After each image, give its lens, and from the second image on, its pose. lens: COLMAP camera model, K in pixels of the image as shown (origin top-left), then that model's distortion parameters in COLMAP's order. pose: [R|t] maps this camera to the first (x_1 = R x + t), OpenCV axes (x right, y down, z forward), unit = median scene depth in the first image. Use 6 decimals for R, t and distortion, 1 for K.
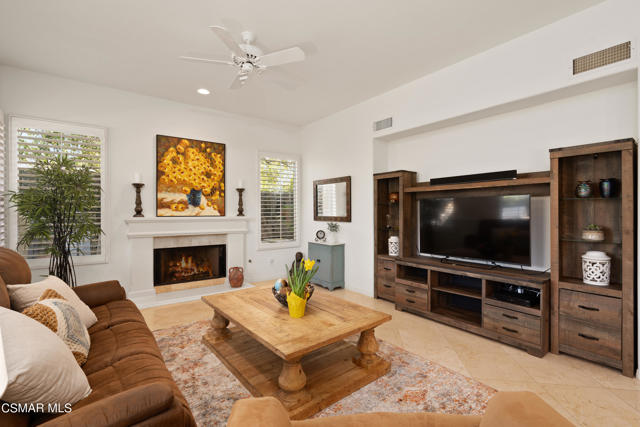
lens RADIAL K [[292.6, 0, 316.5], [0, 292.6, 210.4], [0, 0, 1]] dist [-0.002126, -0.001107]
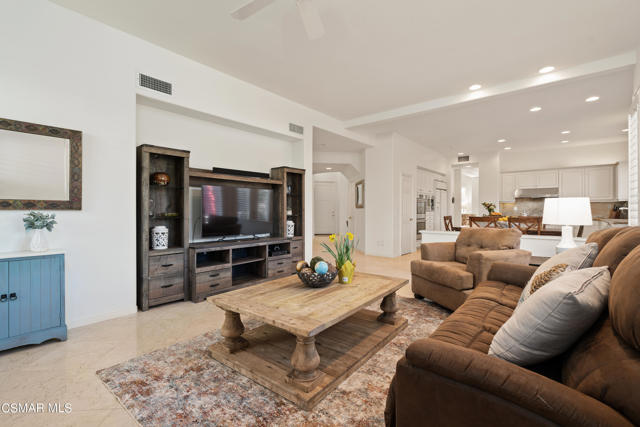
lens RADIAL K [[292.6, 0, 318.7], [0, 292.6, 212.5], [0, 0, 1]] dist [-0.002126, -0.001107]
pose [[-0.239742, -0.004391, 0.970827, -0.612916], [-0.003677, 0.999987, 0.003615, 0.043661], [-0.970830, -0.002703, -0.239755, 0.731534]]
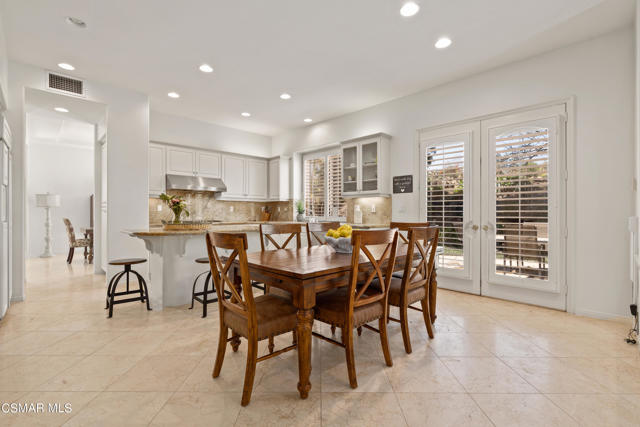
lens RADIAL K [[292.6, 0, 316.5], [0, 292.6, 211.7], [0, 0, 1]] dist [-0.002126, -0.001107]
pose [[-0.991765, -0.001289, -0.128066, 0.618890], [-0.000655, 0.999987, -0.004996, 0.040074], [0.128071, -0.004871, -0.991753, 0.134705]]
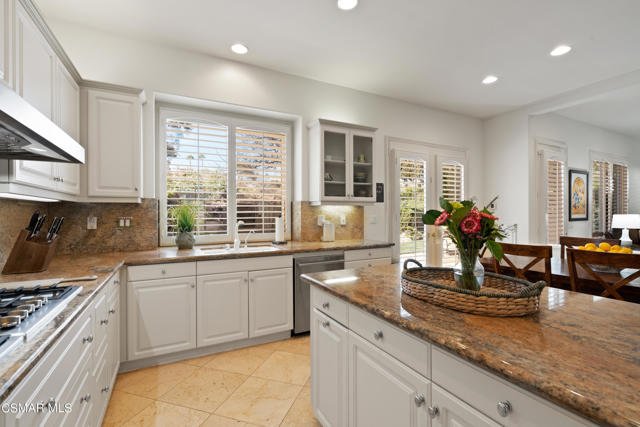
lens RADIAL K [[292.6, 0, 320.6], [0, 292.6, 211.9], [0, 0, 1]] dist [-0.002126, -0.001107]
pose [[-0.155302, 0.000329, -0.987867, 1.137377], [0.005349, 0.999986, -0.000508, -0.003100], [0.987853, -0.005363, -0.155301, -0.913839]]
